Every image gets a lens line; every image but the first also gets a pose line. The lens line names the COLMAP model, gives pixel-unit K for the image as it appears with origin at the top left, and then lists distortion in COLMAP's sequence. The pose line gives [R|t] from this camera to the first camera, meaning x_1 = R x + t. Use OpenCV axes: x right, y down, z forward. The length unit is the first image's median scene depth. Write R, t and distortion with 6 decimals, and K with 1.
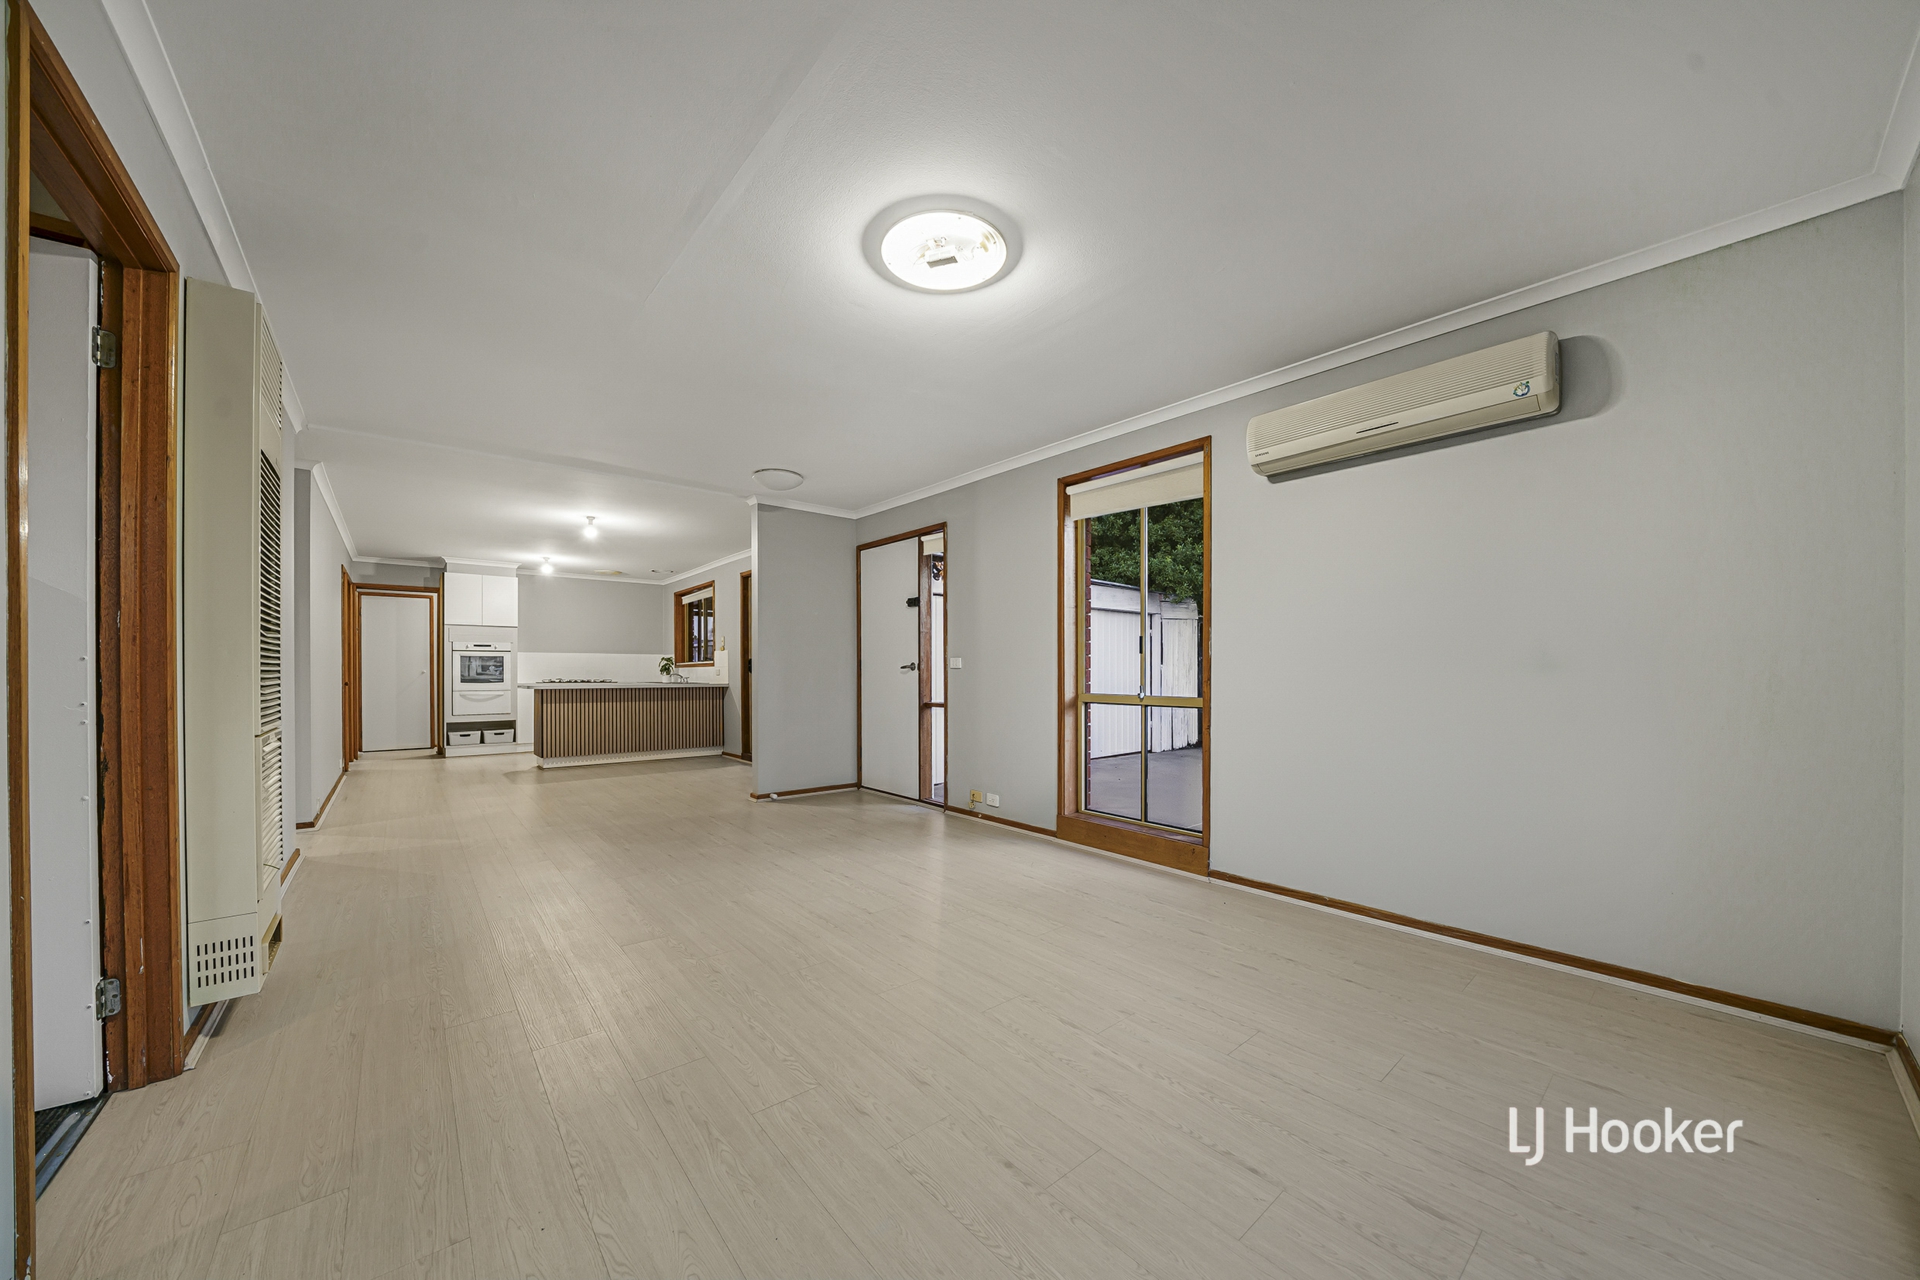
lens RADIAL K [[673.0, 0, 951.2], [0, 673.0, 671.7], [0, 0, 1]] dist [-0.001672, -0.000043]
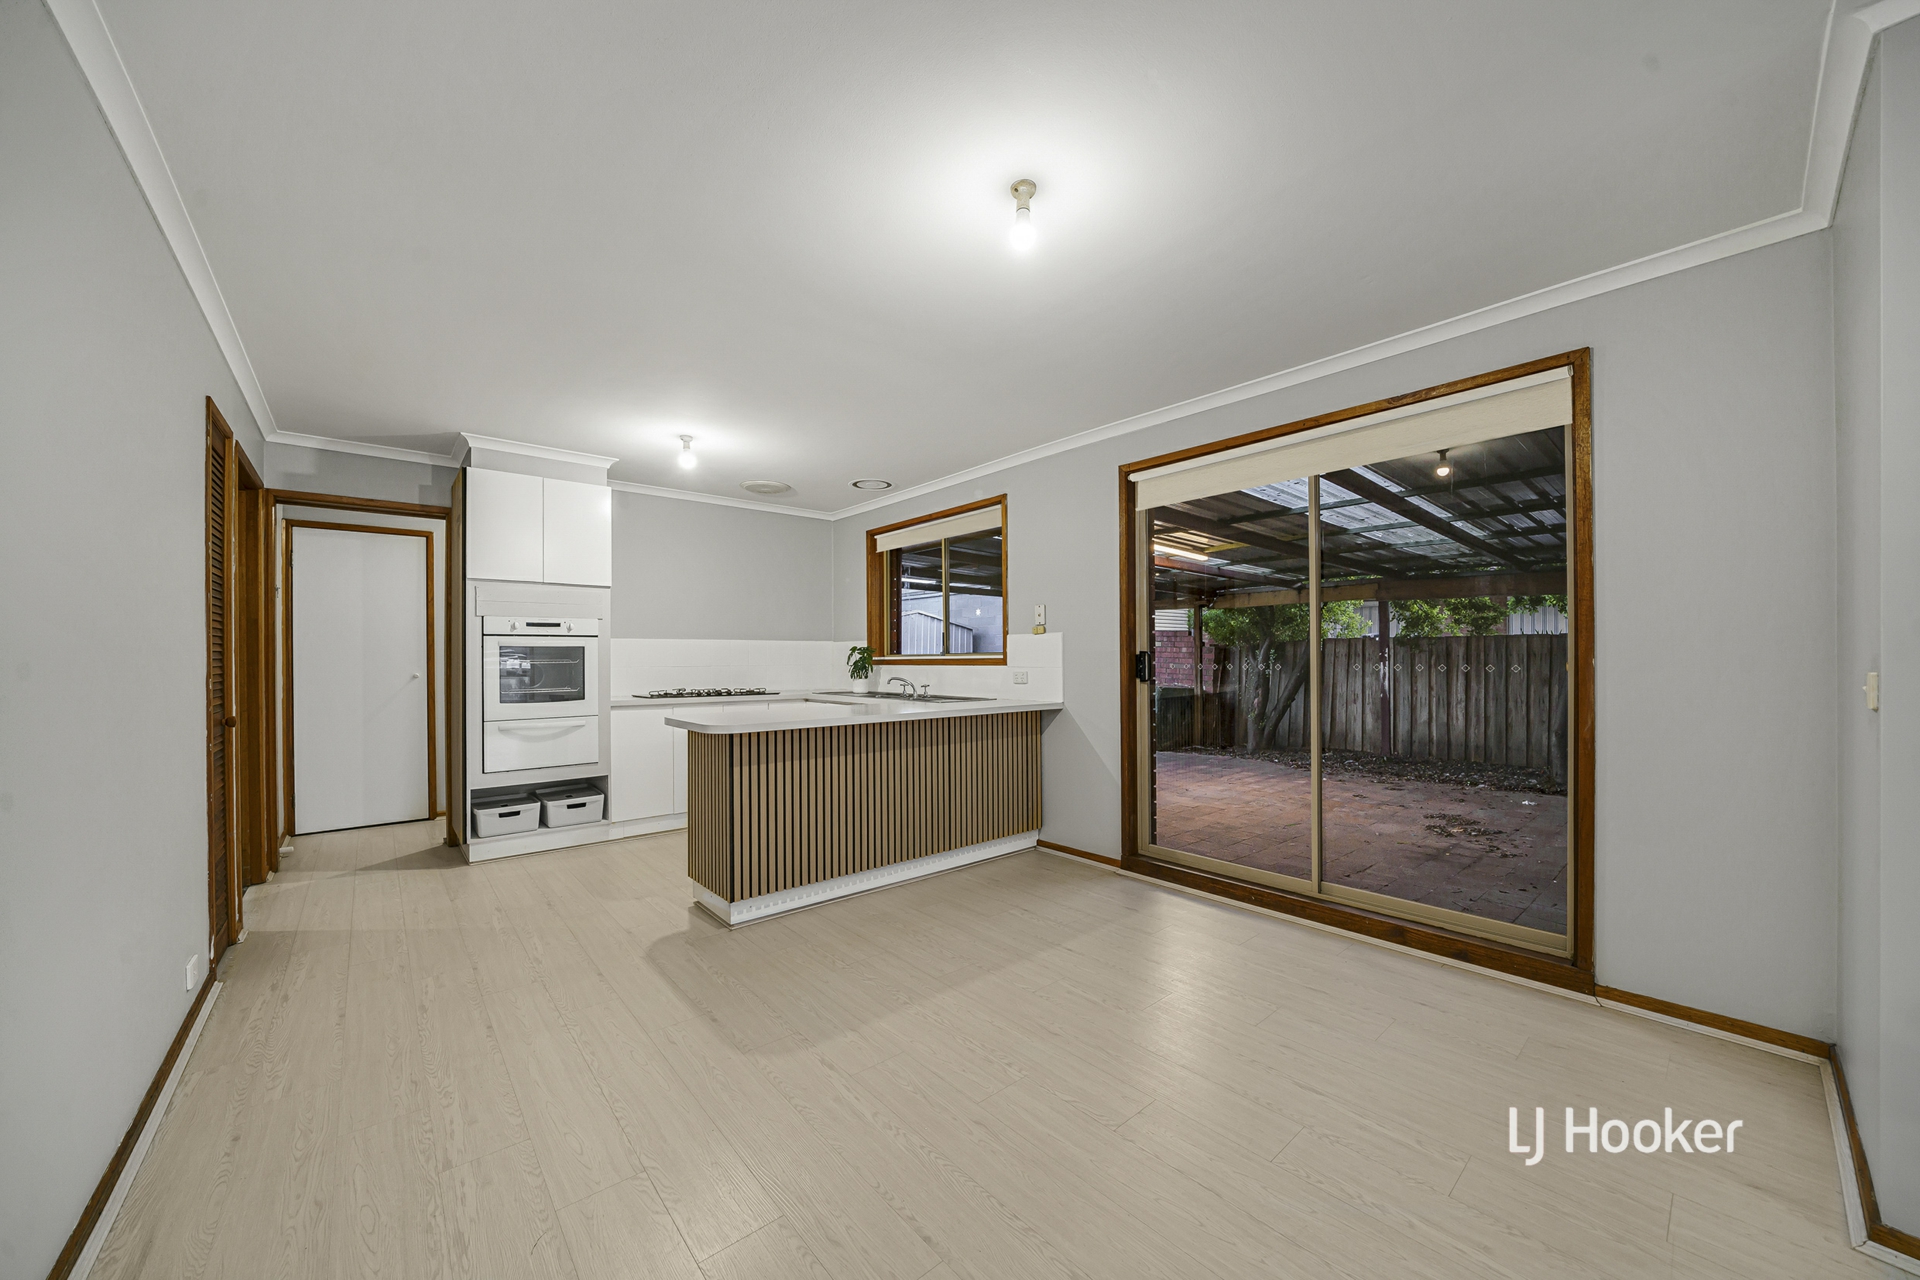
lens RADIAL K [[699.8, 0, 961.0], [0, 699.8, 653.7], [0, 0, 1]] dist [-0.001836, -0.000083]
pose [[0.999779, -0.008599, 0.019183, -0.403951], [0.008880, 0.999854, -0.014597, -0.007887], [-0.019055, 0.014764, 0.999709, 0.488854]]
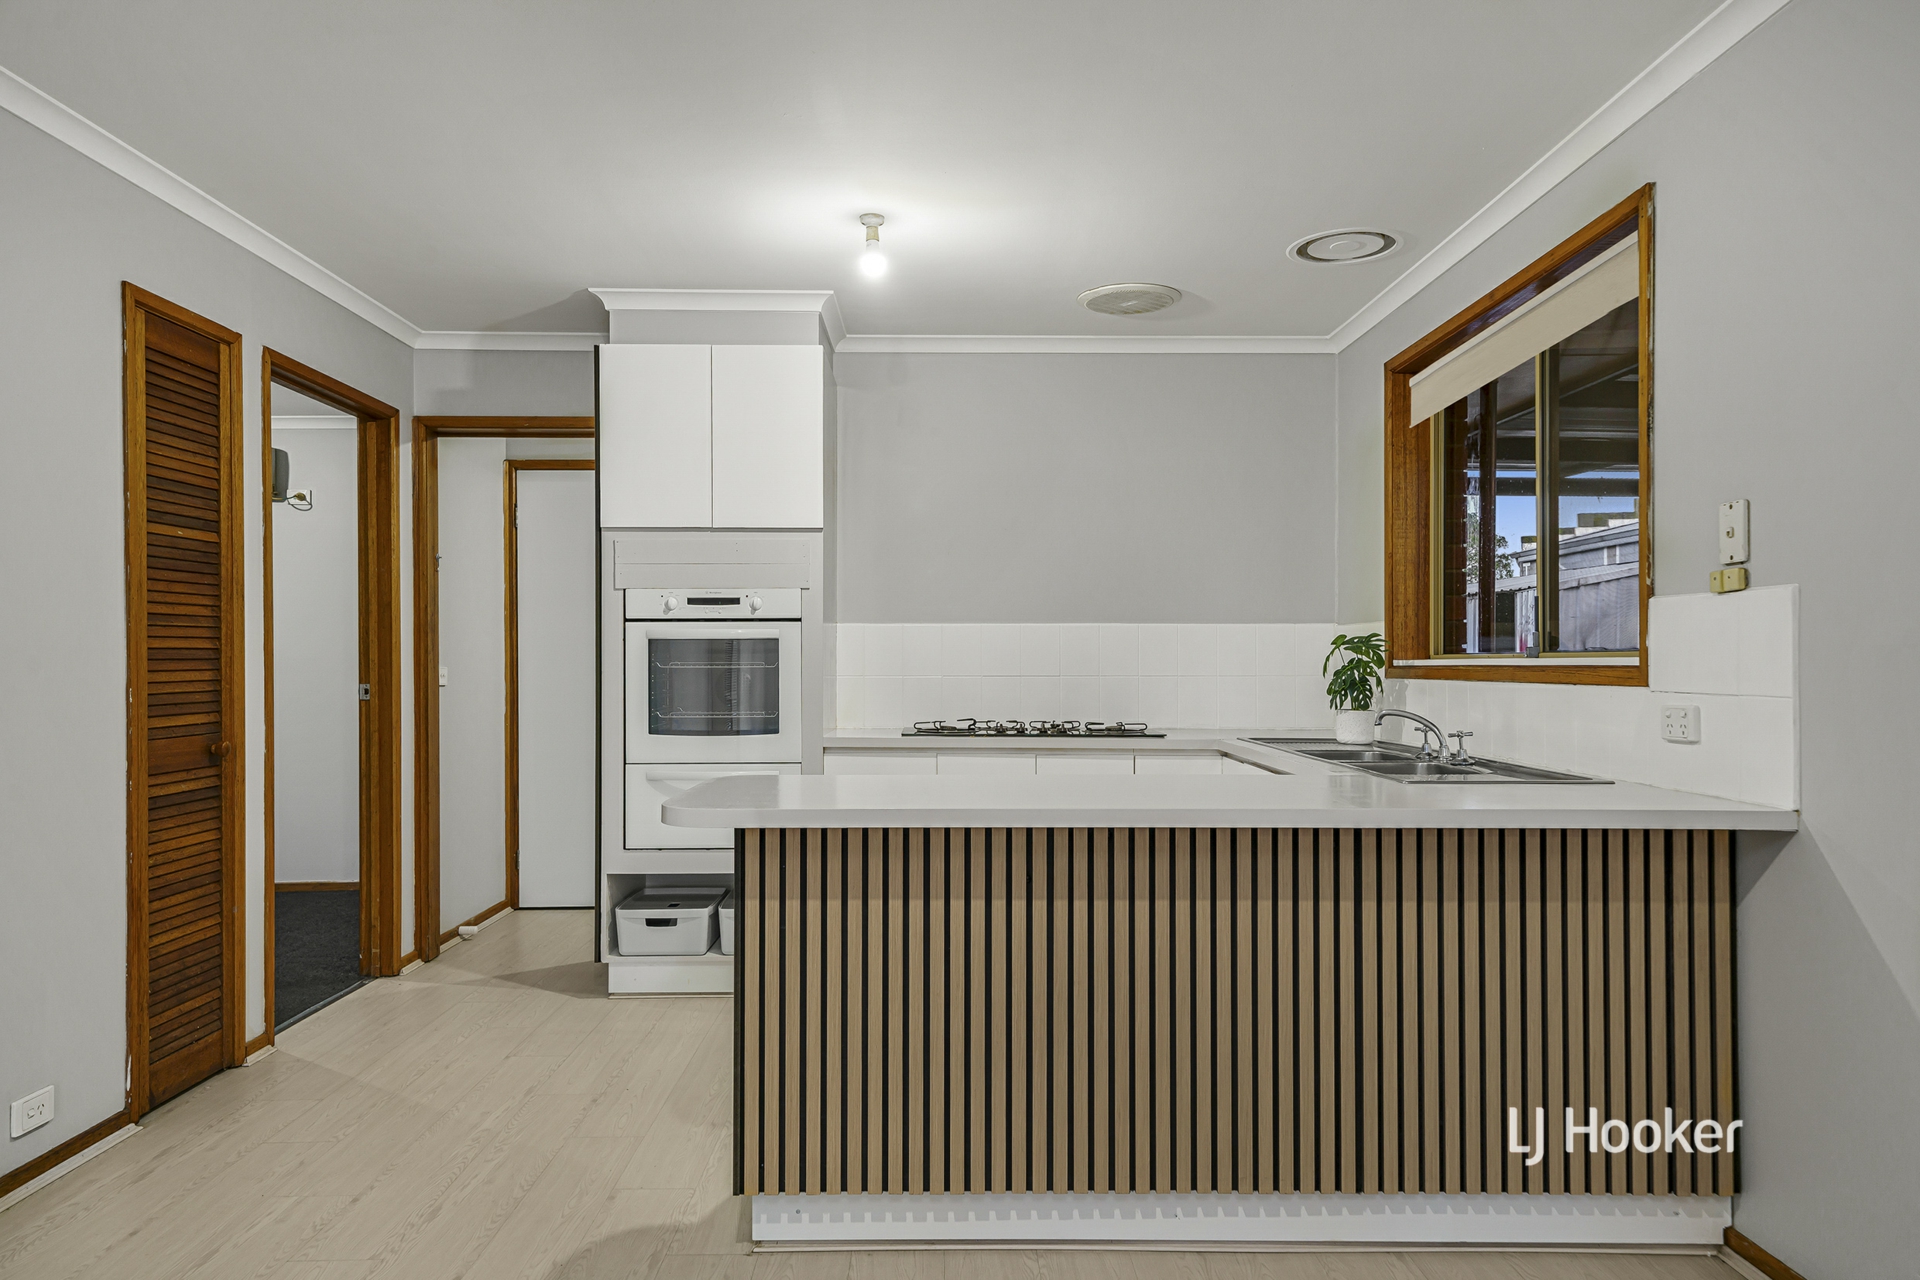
lens RADIAL K [[1271.0, 0, 957.2], [0, 1271.0, 665.6], [0, 0, 1]] dist [0.041713, 0.000909]
pose [[0.775184, -0.000508, -0.631735, -0.284087], [-0.002349, 0.999990, -0.003686, -0.010304], [0.631731, 0.004341, 0.775175, 0.649402]]
